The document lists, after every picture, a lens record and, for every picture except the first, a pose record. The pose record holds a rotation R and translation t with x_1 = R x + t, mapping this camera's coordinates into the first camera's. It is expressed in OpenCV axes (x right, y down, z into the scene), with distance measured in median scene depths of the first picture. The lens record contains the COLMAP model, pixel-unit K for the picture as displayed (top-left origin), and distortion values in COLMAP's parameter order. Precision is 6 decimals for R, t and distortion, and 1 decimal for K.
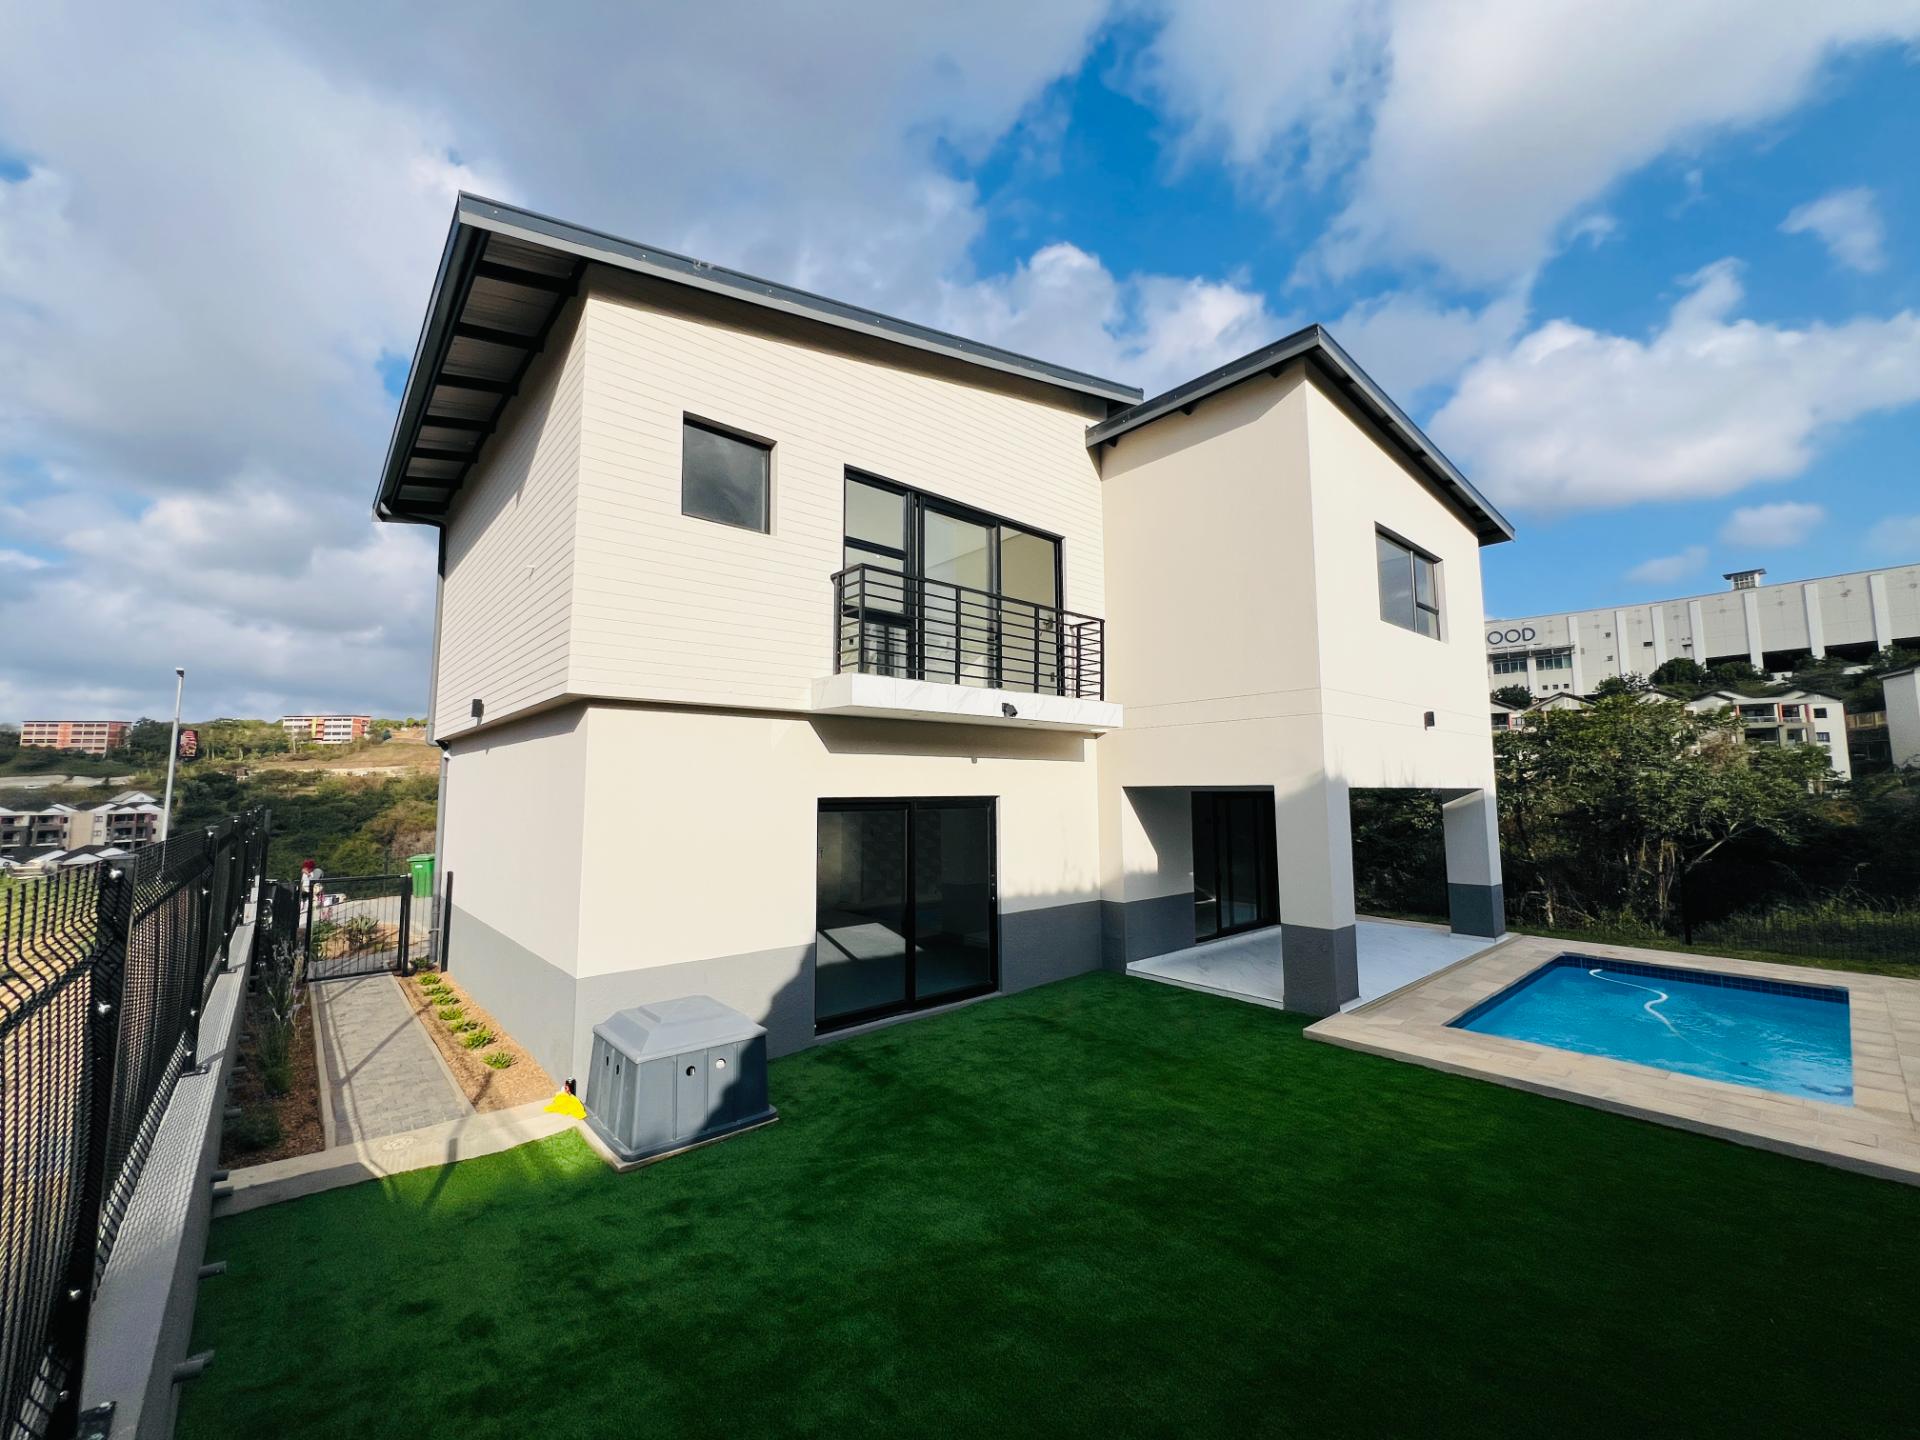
lens RADIAL K [[766.6, 0, 955.2], [0, 766.6, 716.1], [0, 0, 1]] dist [-0.001363, 0.000397]
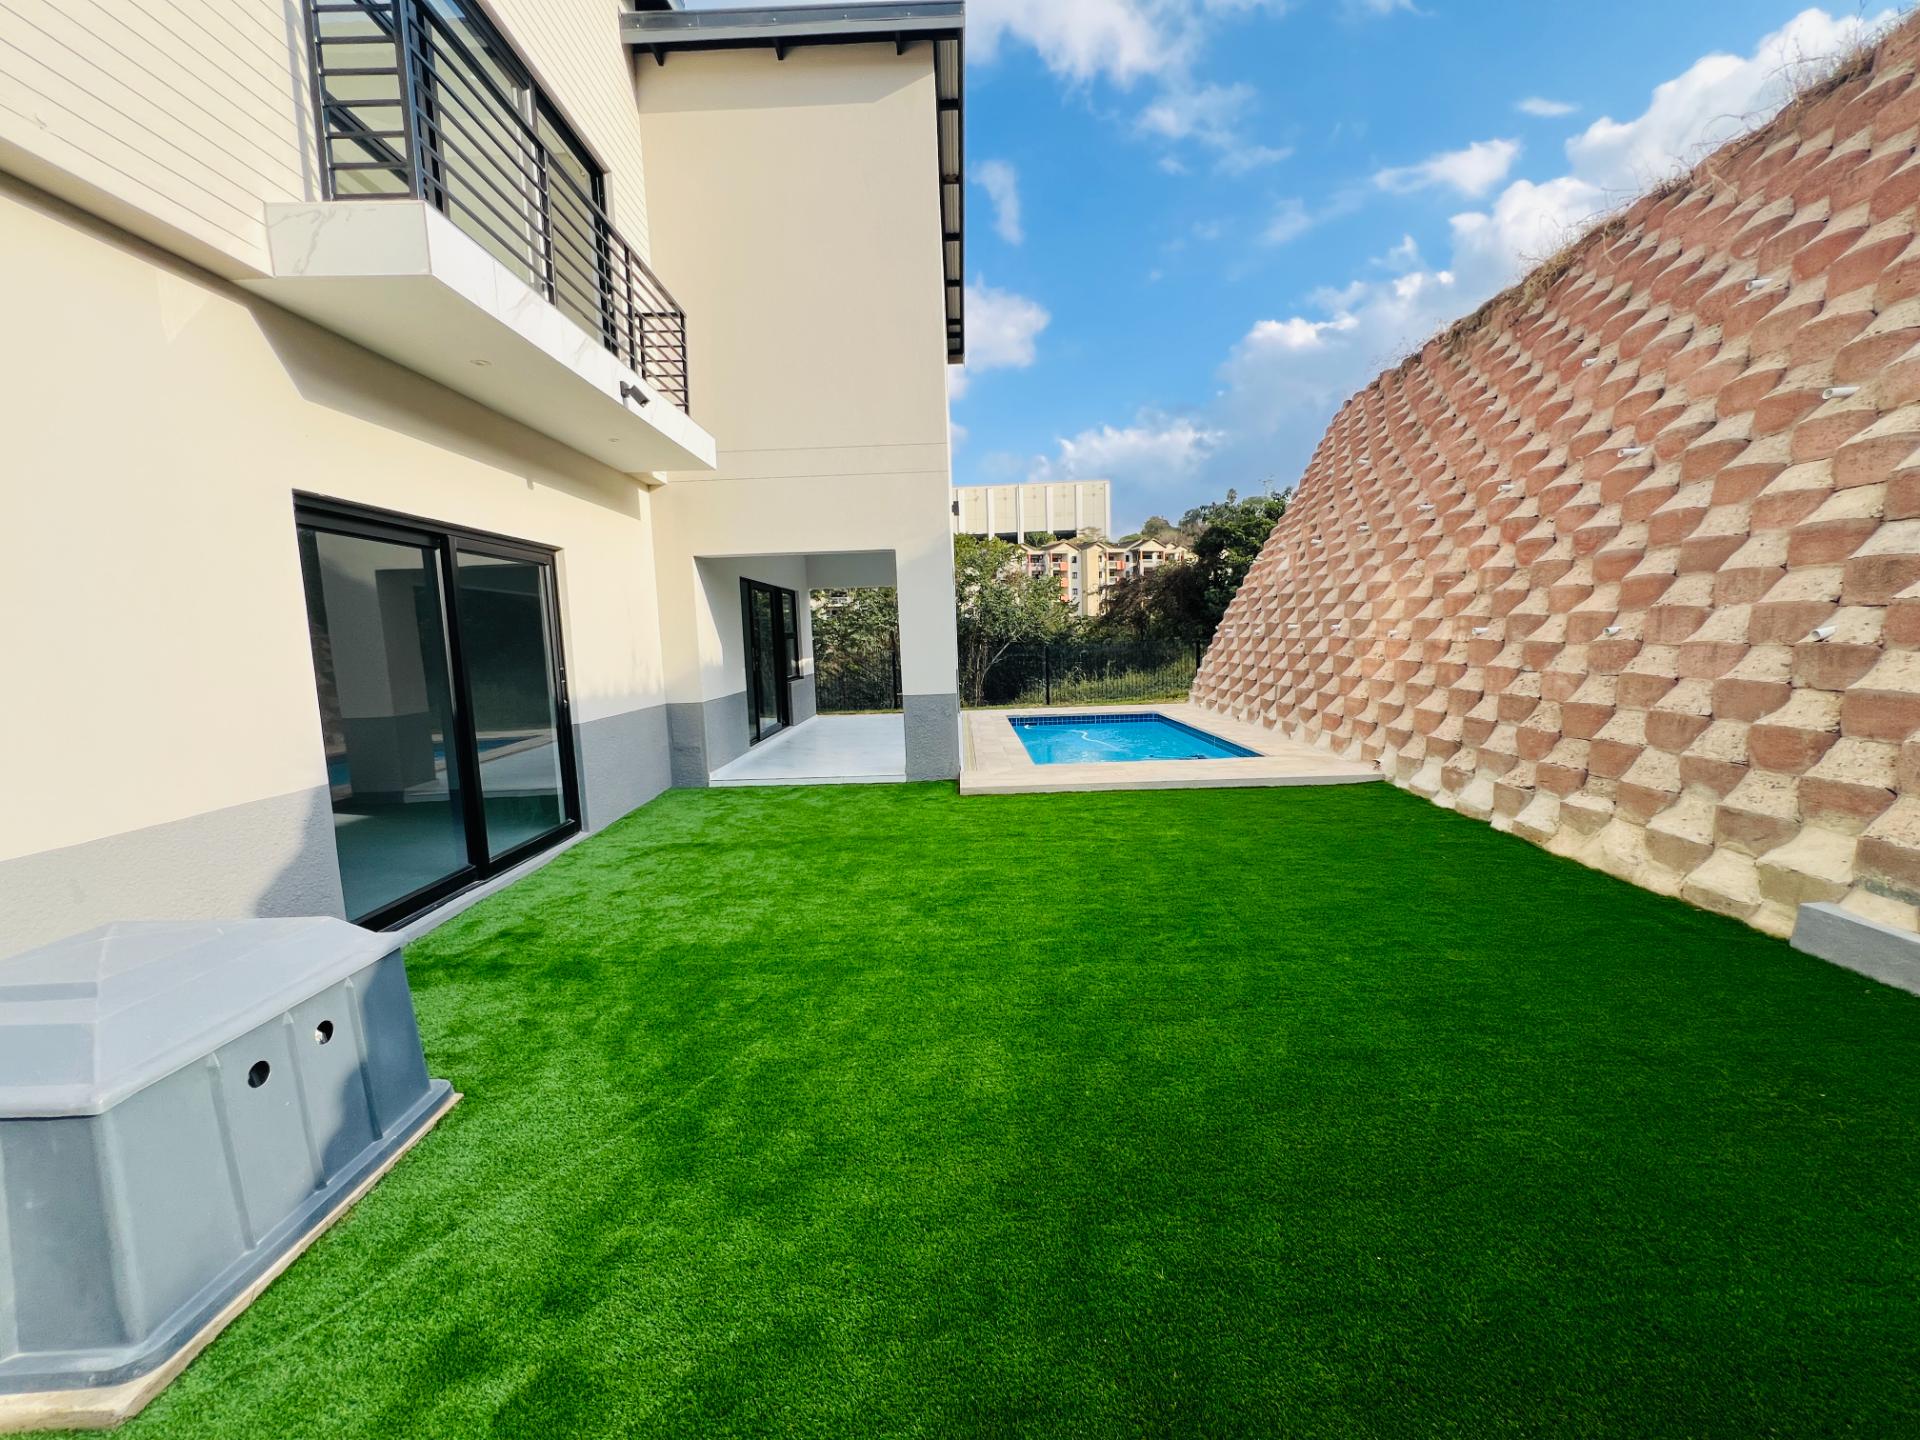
lens RADIAL K [[769.0, 0, 954.3], [0, 769.0, 716.7], [0, 0, 1]] dist [0.001731, 0.000100]
pose [[0.658018, -0.099101, 0.746452, -0.236729], [-0.043696, 0.984606, 0.169239, 0.124545], [-0.751733, -0.143979, 0.643558, 0.312853]]
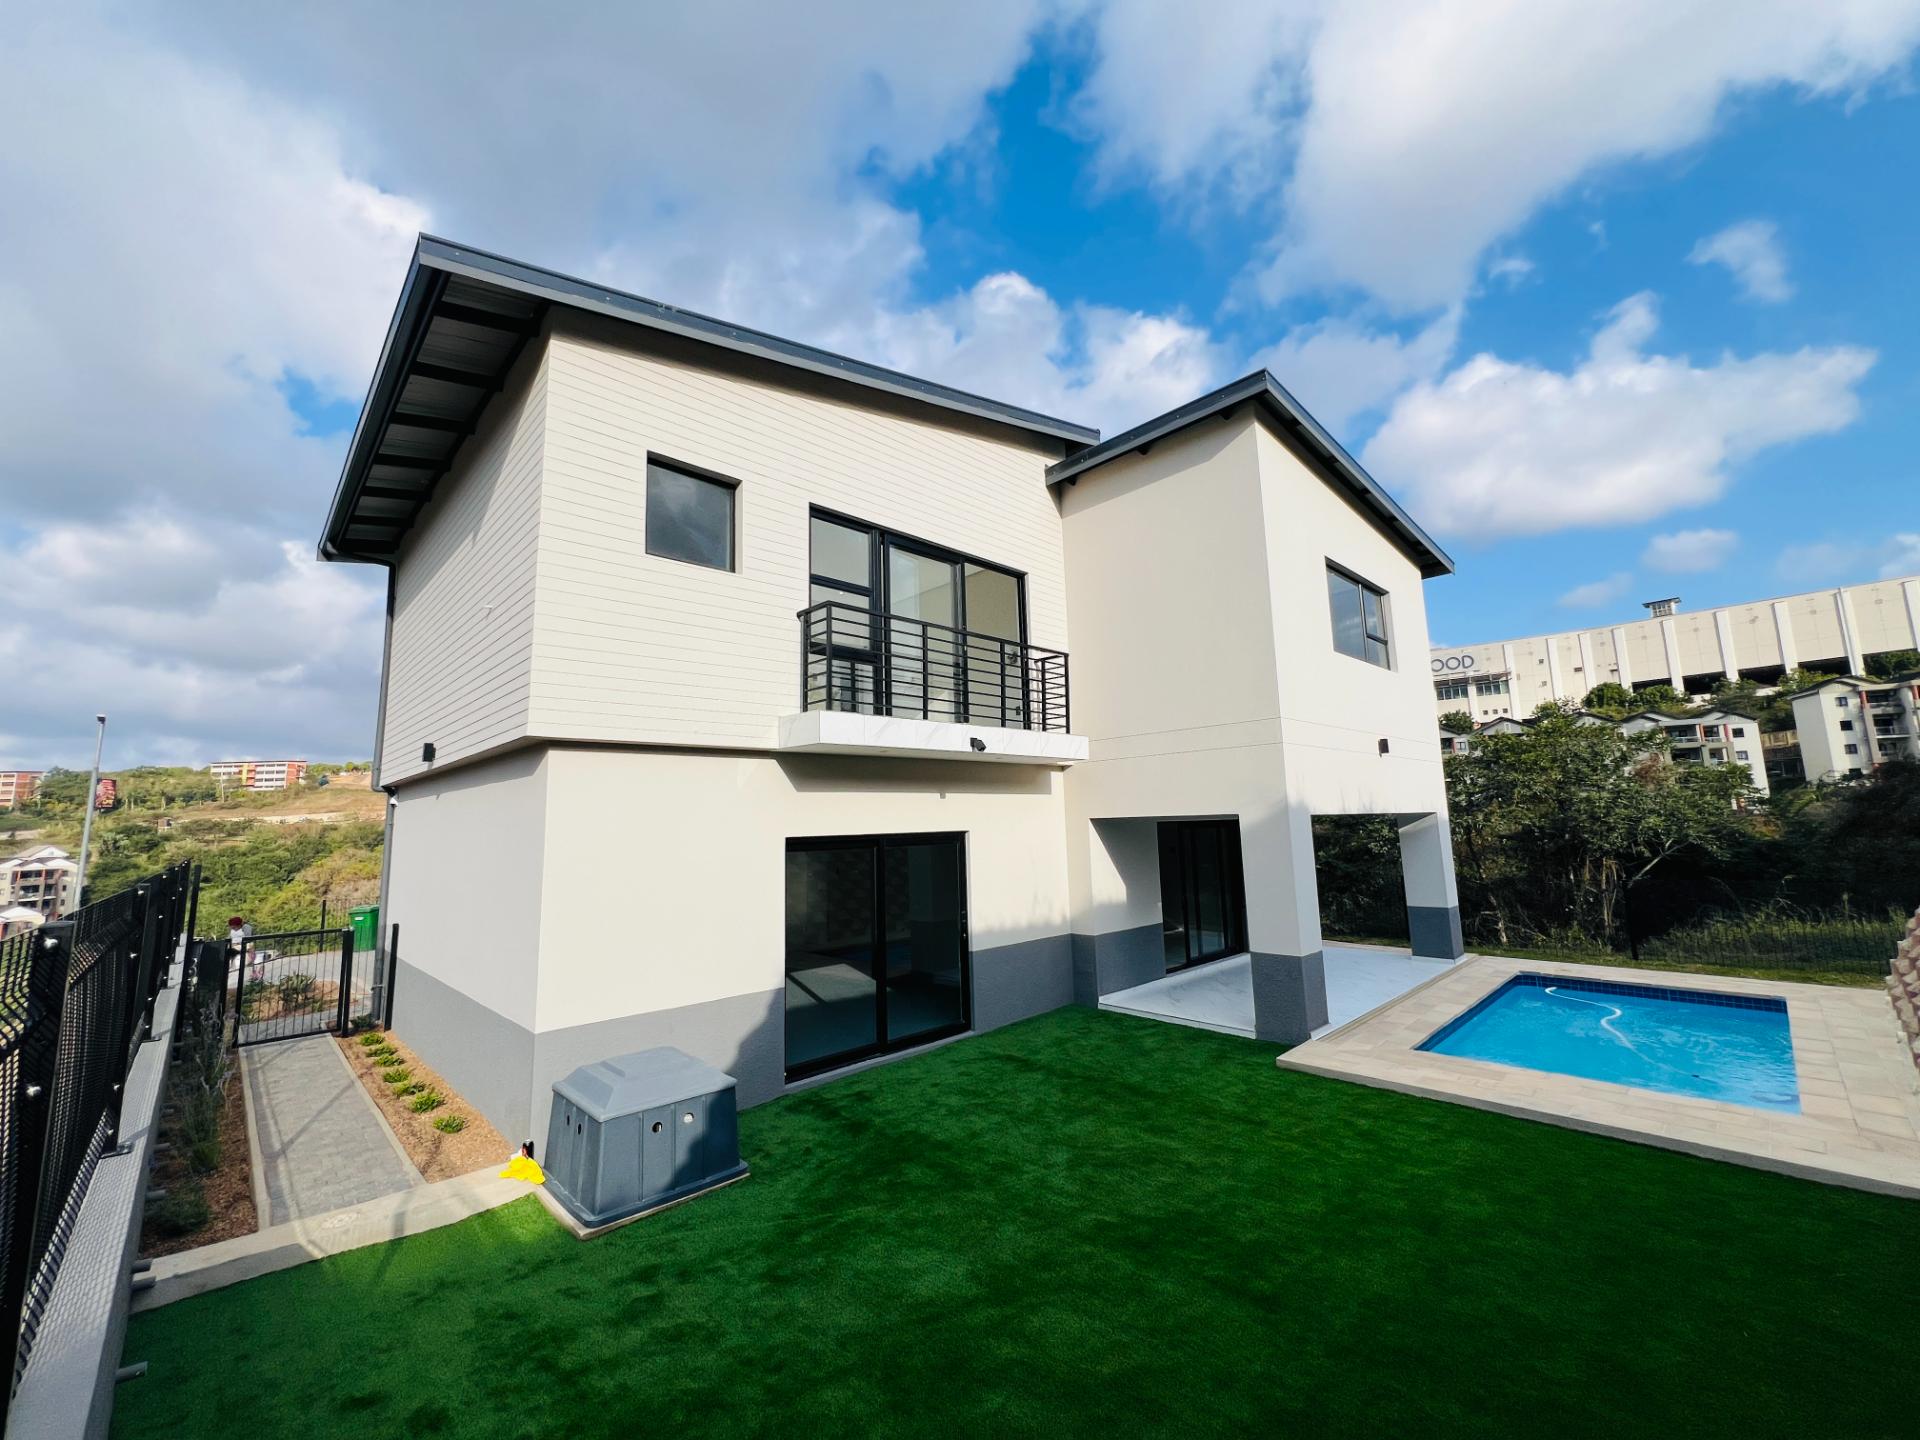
lens RADIAL K [[766.6, 0, 955.2], [0, 766.6, 716.1], [0, 0, 1]] dist [-0.001363, 0.000397]
pose [[0.998591, -0.015498, 0.050749, -0.008020], [0.017709, 0.998900, -0.043425, -0.002080], [-0.050020, 0.044263, 0.997767, 0.000341]]
